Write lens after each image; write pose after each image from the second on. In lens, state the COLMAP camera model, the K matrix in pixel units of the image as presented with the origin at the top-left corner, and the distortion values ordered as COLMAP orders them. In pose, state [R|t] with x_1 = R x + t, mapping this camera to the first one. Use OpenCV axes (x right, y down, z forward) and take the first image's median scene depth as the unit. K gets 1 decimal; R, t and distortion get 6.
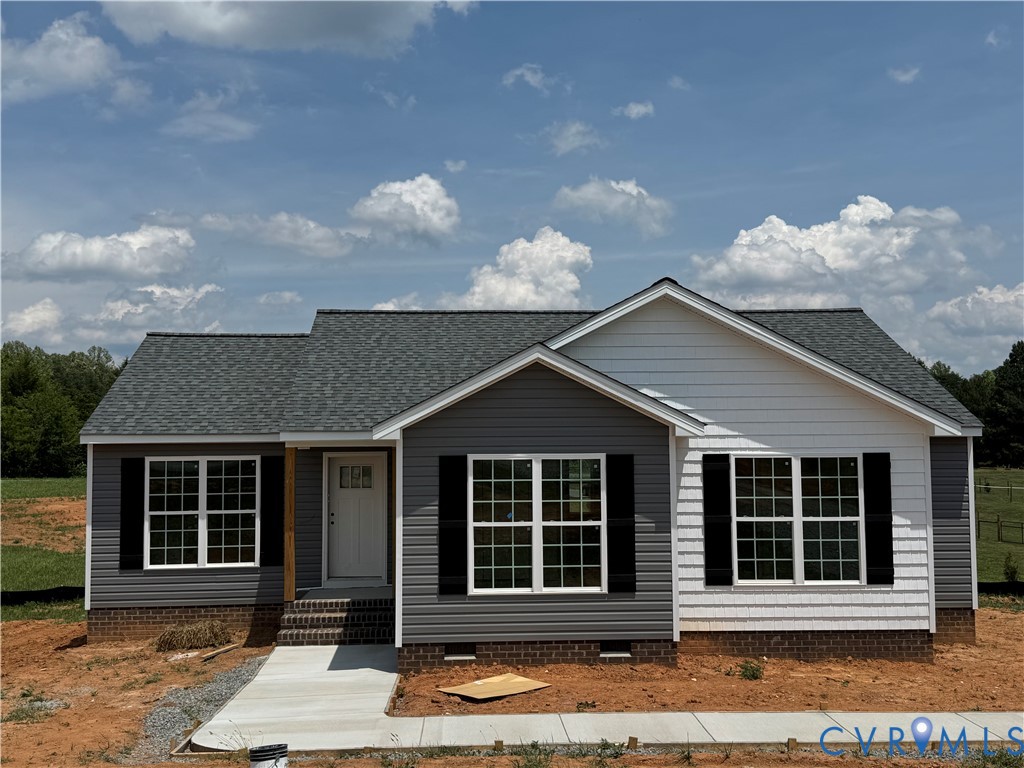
lens RADIAL K [[1113.9, 0, 512.0], [0, 1113.9, 384.0], [0, 0, 1]] dist [0.152031, -0.022822]
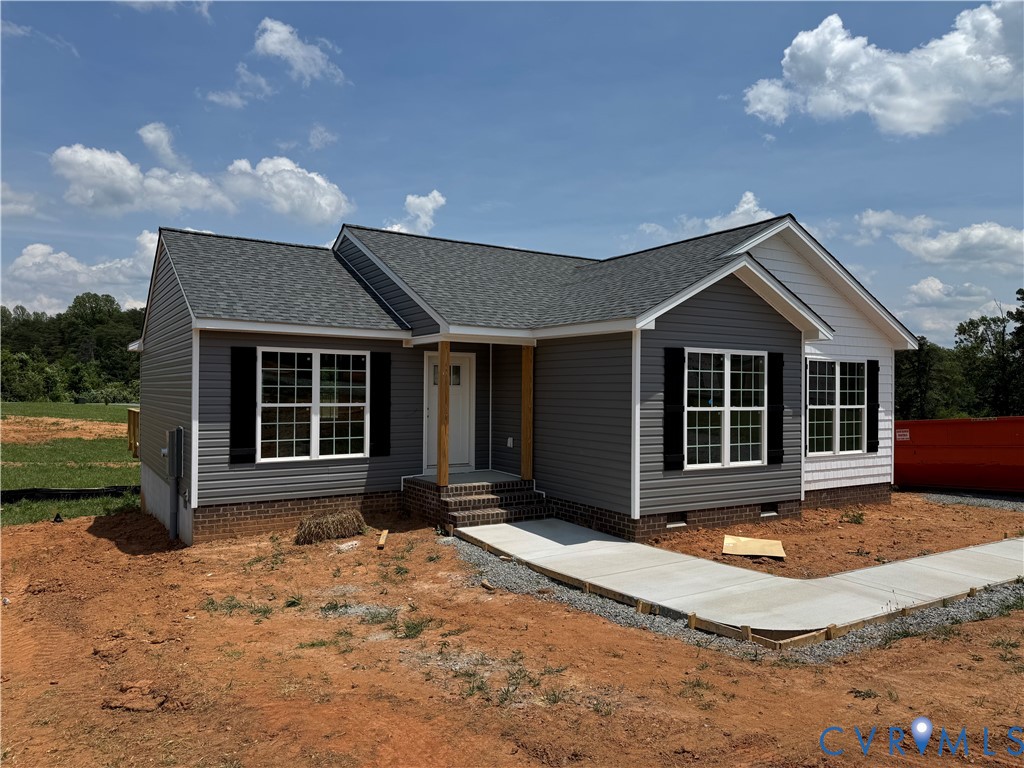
lens RADIAL K [[703.6, 0, 512.0], [0, 703.6, 384.0], [0, 0, 1]] dist [0.128912, -0.000786]
pose [[0.867869, 0.019668, 0.496403, -0.481687], [-0.042730, 0.998468, 0.035144, 0.072603], [-0.494952, -0.051712, 0.867380, 0.407443]]
